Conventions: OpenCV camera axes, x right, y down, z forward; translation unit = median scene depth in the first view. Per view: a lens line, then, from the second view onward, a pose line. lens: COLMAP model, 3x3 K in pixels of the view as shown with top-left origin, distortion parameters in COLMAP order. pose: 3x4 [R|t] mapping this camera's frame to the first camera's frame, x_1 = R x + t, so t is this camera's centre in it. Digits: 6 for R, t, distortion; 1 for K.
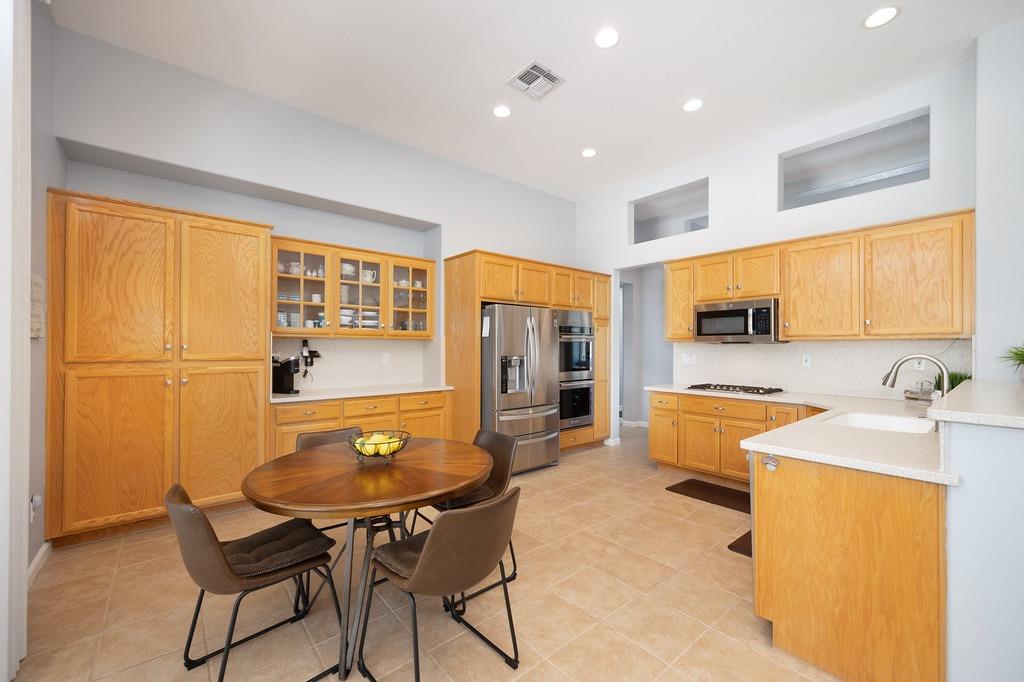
lens RADIAL K [[409.7, 0, 517.7], [0, 409.7, 347.4], [0, 0, 1]] dist [0.002585, -0.000631]
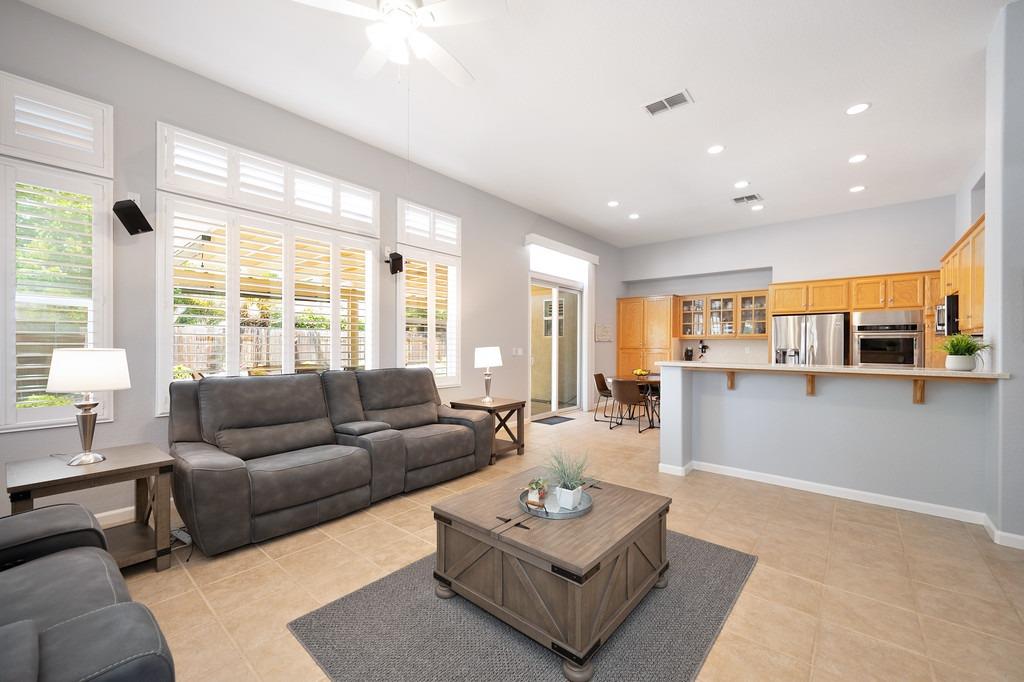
lens RADIAL K [[409.7, 0, 513.8], [0, 409.7, 344.1], [0, 0, 1]] dist [0.002585, -0.000631]
pose [[0.156488, -0.003593, -0.987673, 1.422724], [-0.004171, 0.999982, -0.004299, 0.014311], [0.987671, 0.004793, 0.156470, -0.272999]]
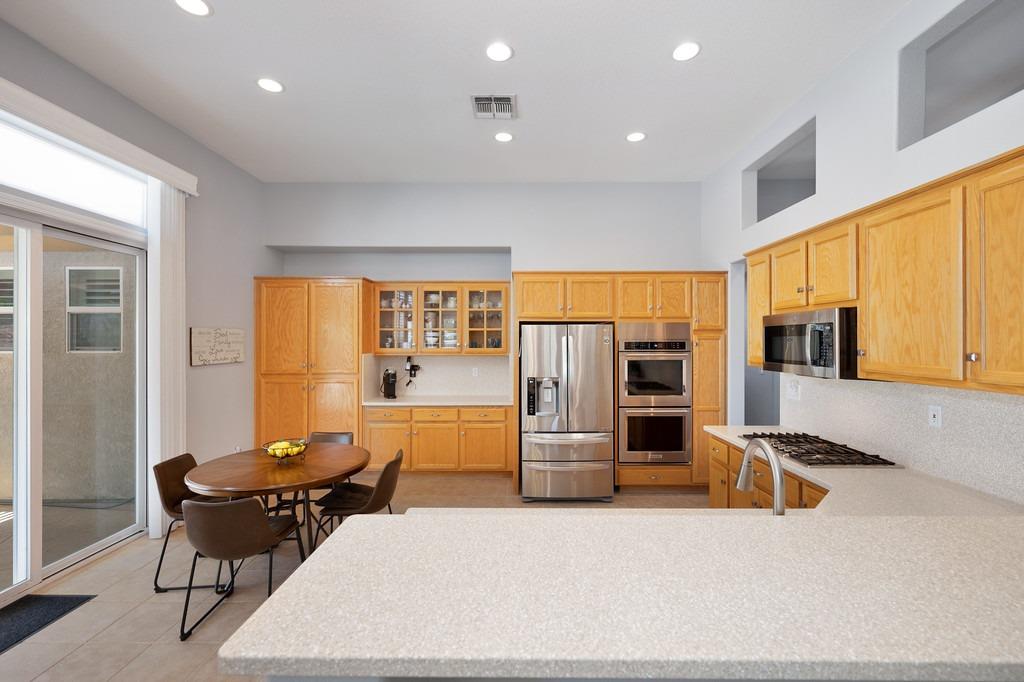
lens RADIAL K [[434.0, 0, 520.9], [0, 434.0, 340.6], [0, 0, 1]] dist [0.011120, 0.000984]
pose [[0.761918, -0.002569, -0.647668, 0.644548], [0.002378, 0.999996, -0.001168, -0.067680], [0.647669, -0.000650, 0.761922, 0.195089]]
